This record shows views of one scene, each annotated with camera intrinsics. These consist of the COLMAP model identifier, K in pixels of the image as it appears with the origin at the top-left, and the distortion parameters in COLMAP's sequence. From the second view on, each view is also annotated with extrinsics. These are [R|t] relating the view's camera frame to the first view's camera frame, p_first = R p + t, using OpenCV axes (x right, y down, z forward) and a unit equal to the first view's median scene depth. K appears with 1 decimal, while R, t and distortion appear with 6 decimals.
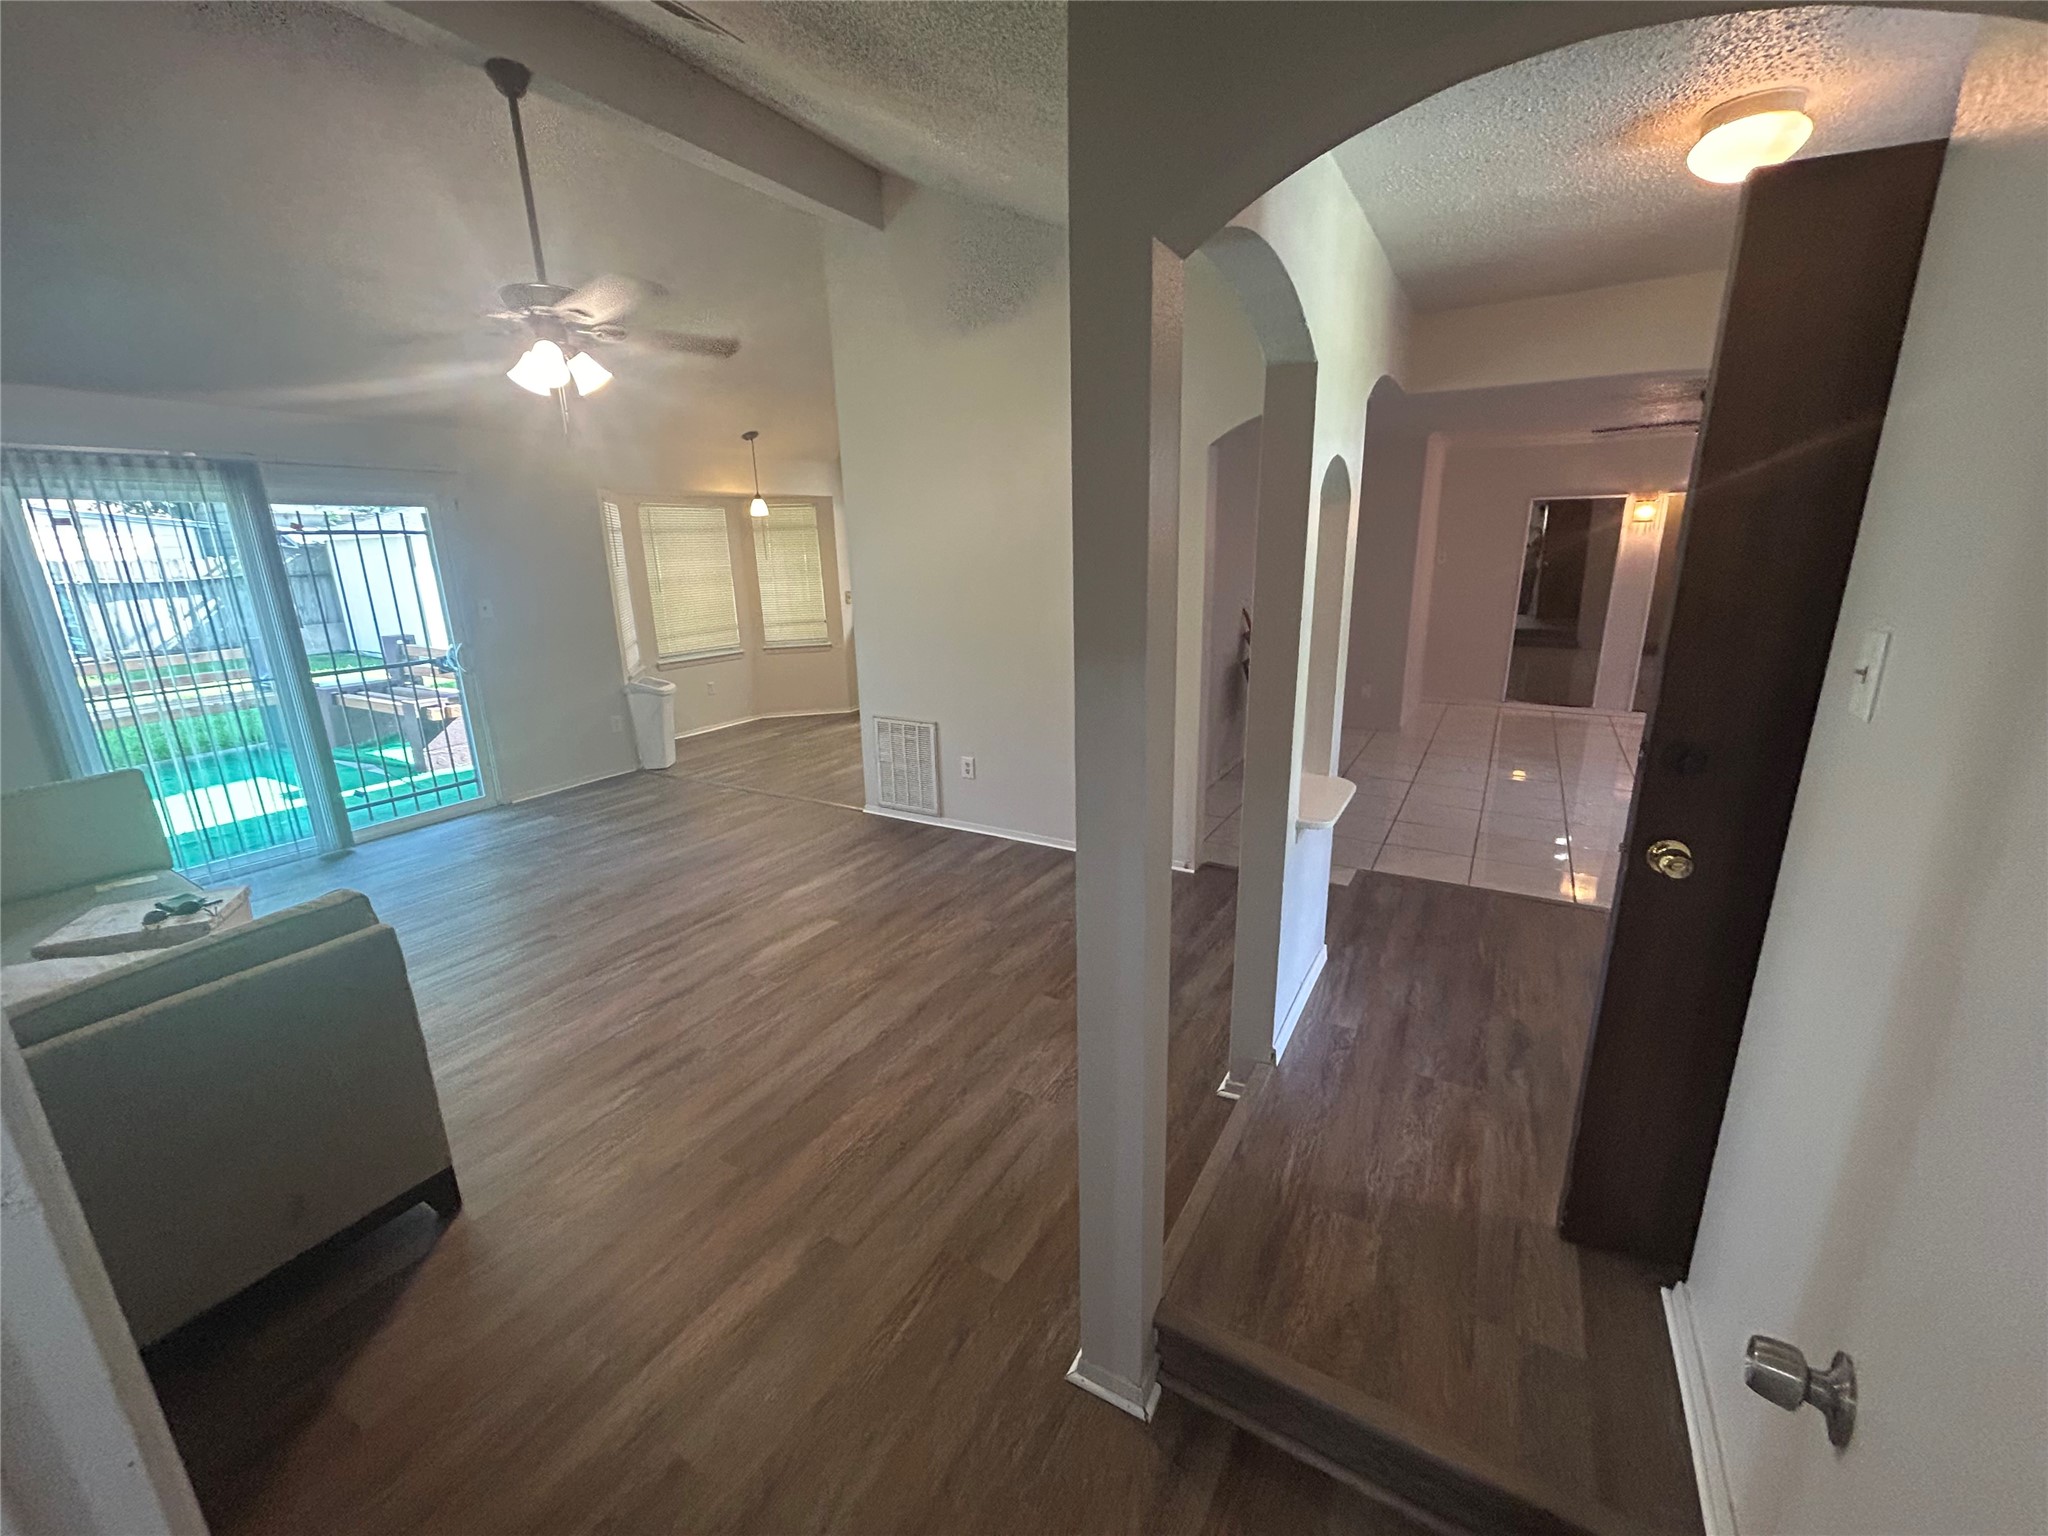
lens RADIAL K [[835.2, 0, 1024.0], [0, 835.2, 768.0], [0, 0, 1]] dist [-0.000039, 0.000185]
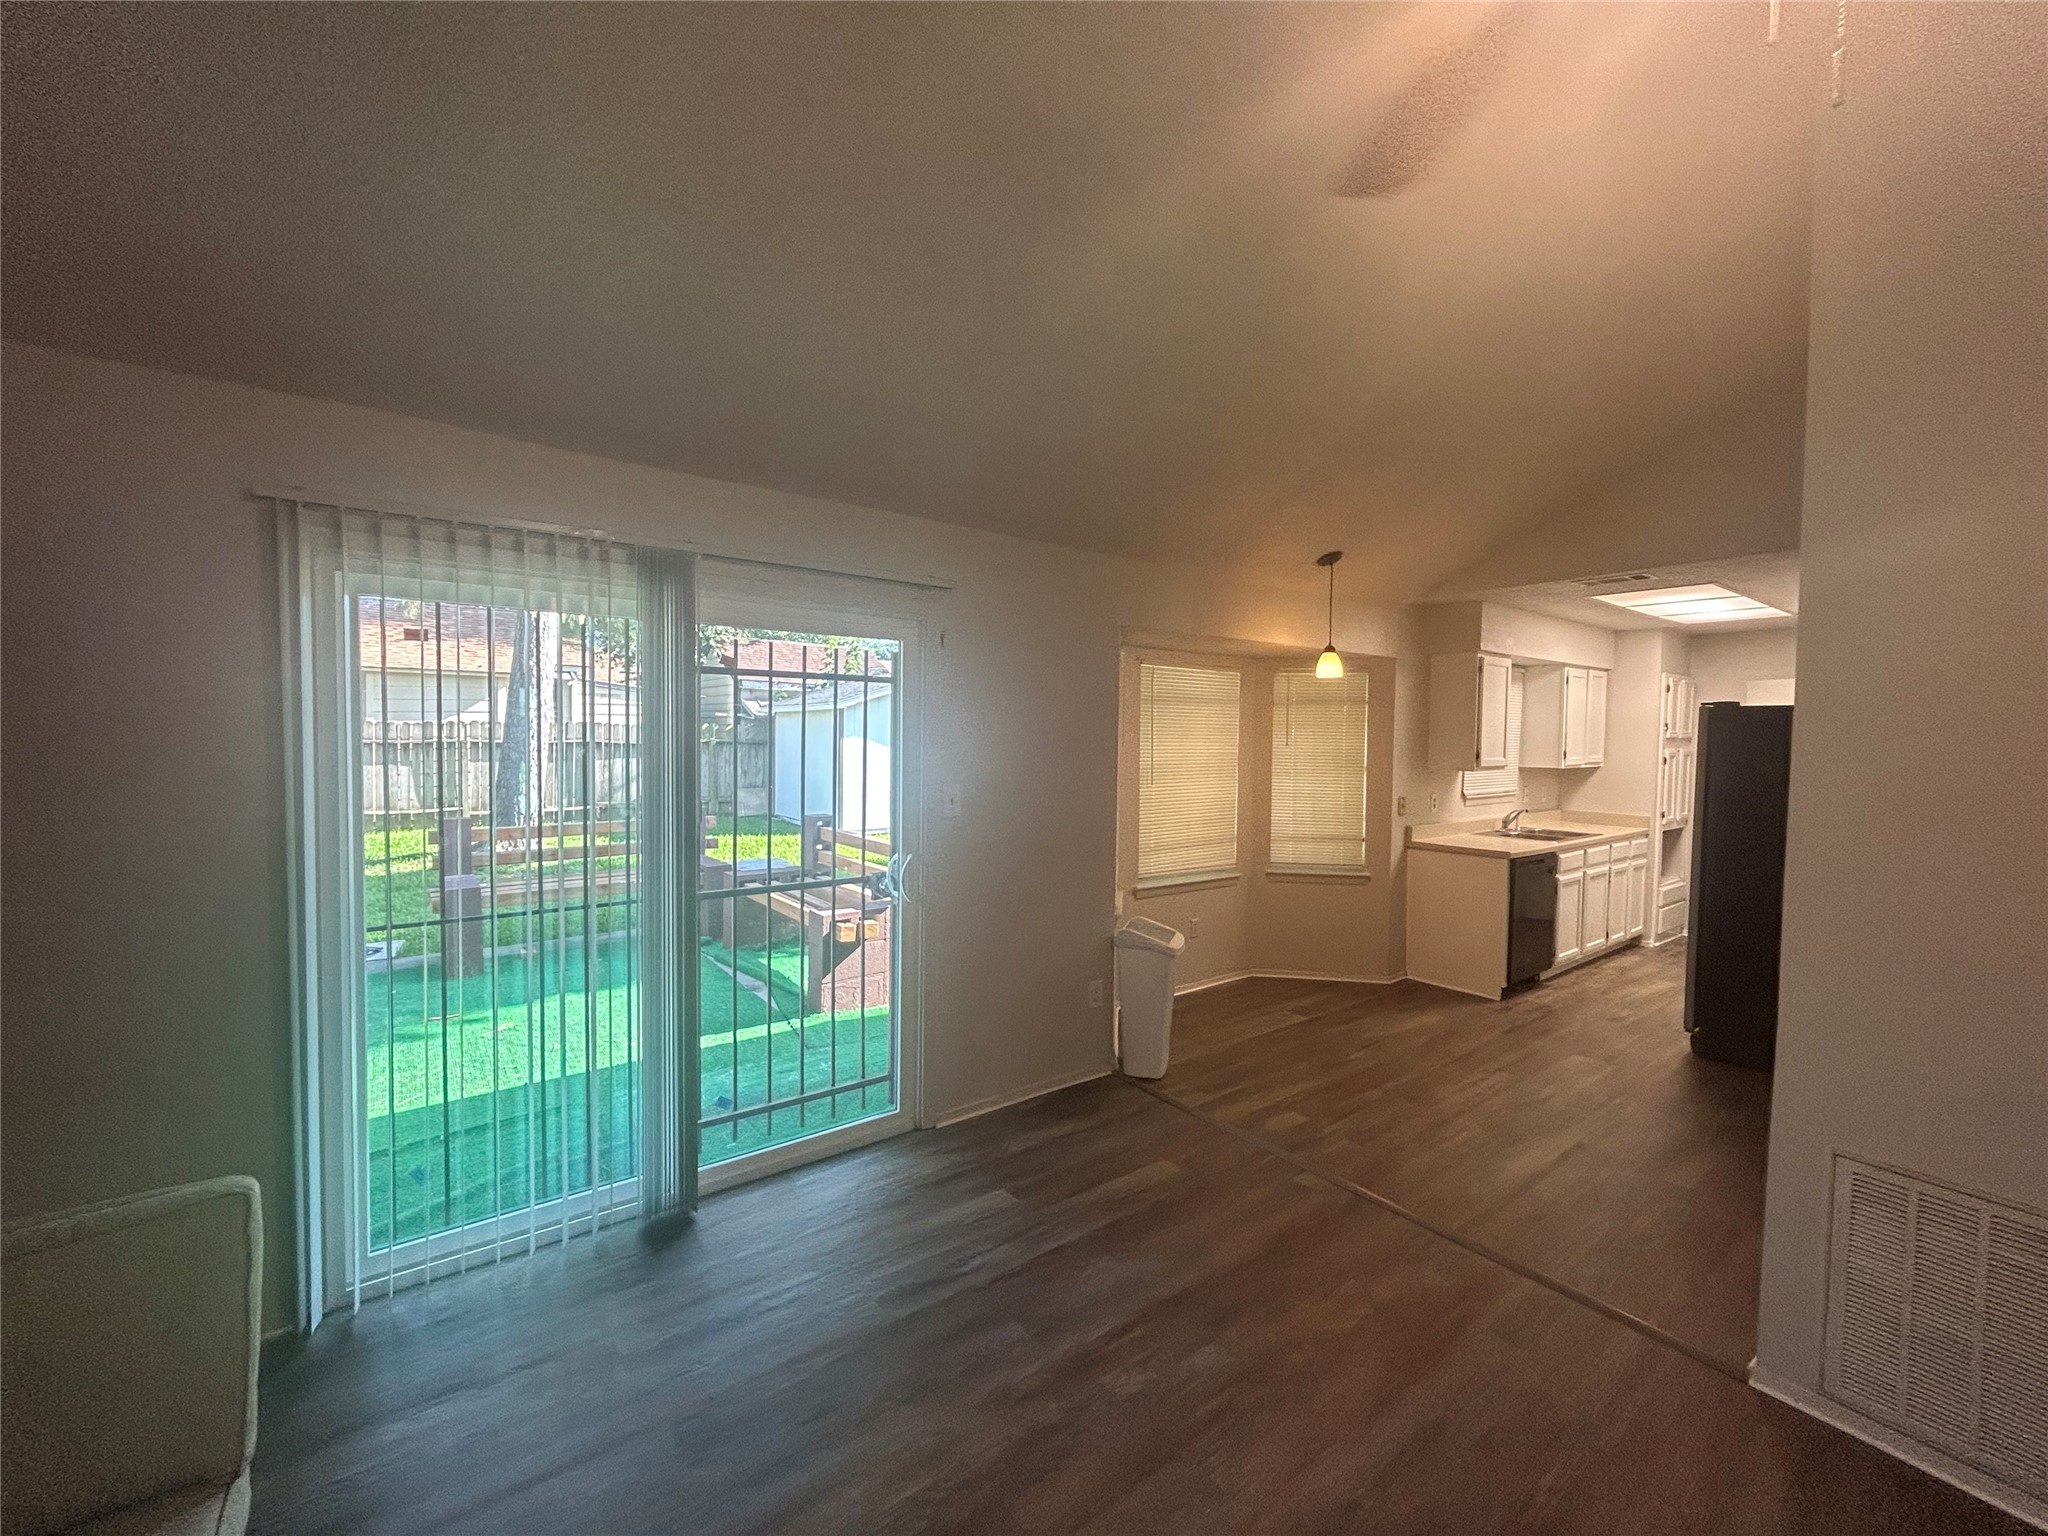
lens RADIAL K [[828.1, 0, 1024.0], [0, 828.1, 768.0], [0, 0, 1]] dist [-0.001544, 0.000016]
pose [[0.922630, 0.051472, -0.382236, -0.318623], [-0.135380, 0.971216, -0.195990, -0.089400], [0.361145, 0.232573, 0.903041, 0.404318]]
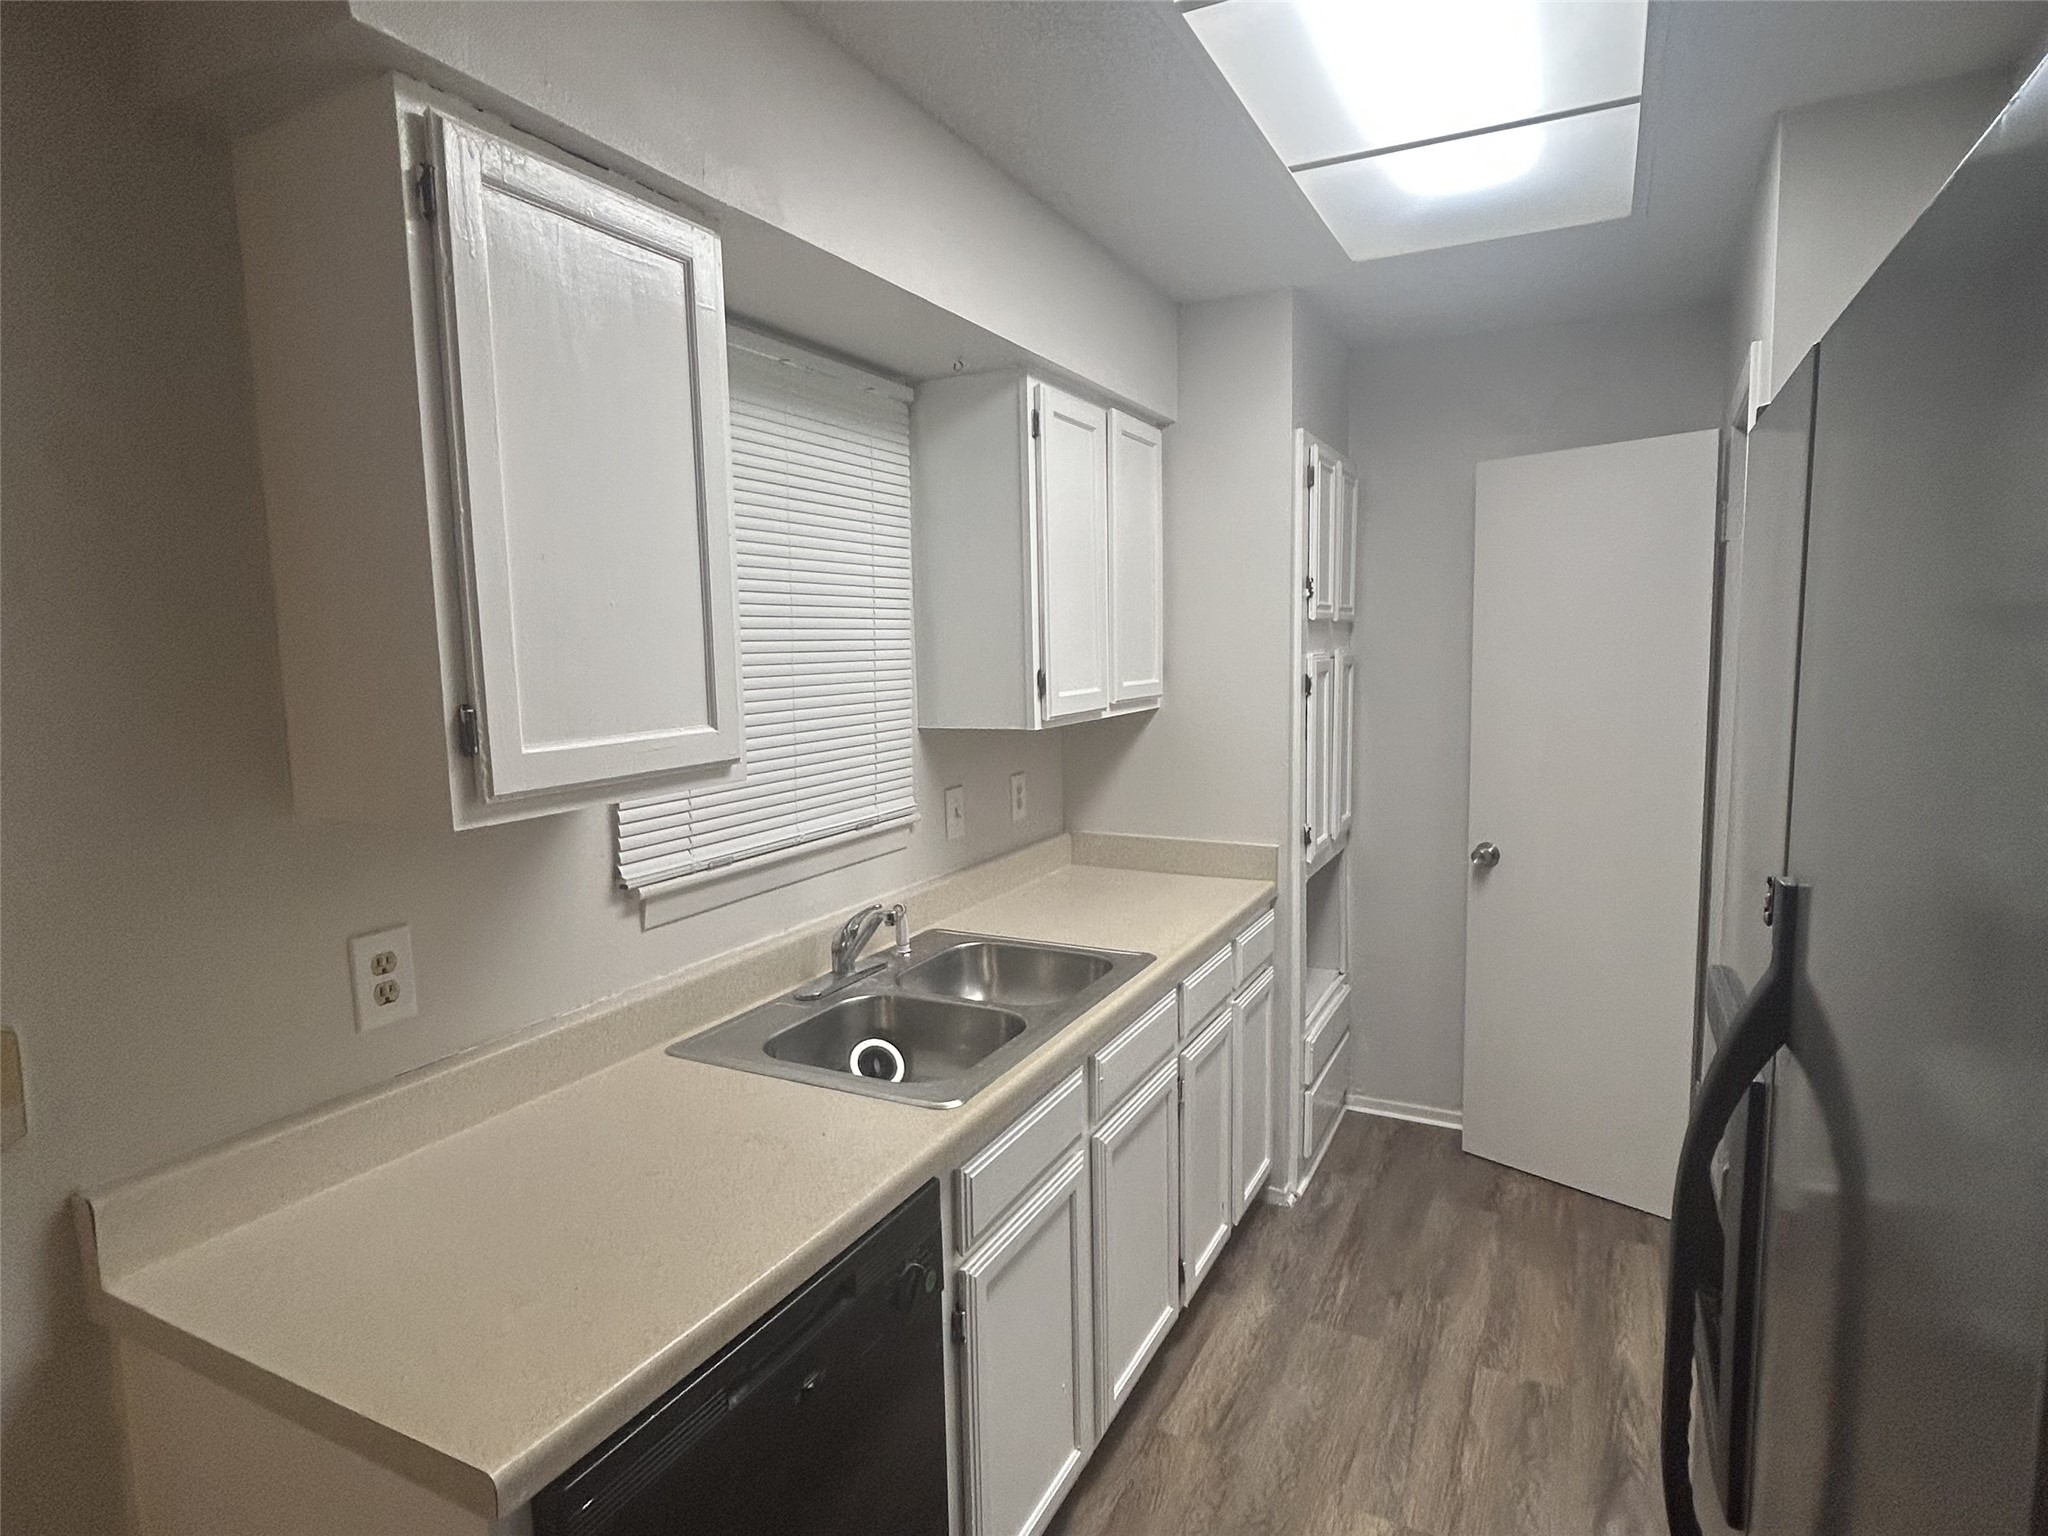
lens RADIAL K [[1104.9, 0, 1024.0], [0, 1104.9, 768.0], [0, 0, 1]] dist [-0.002626, -0.000149]
pose [[0.998725, -0.000551, 0.050481, -0.115273], [0.008508, 0.987476, -0.157540, -0.308093], [-0.049762, 0.157769, 0.986221, 1.193524]]
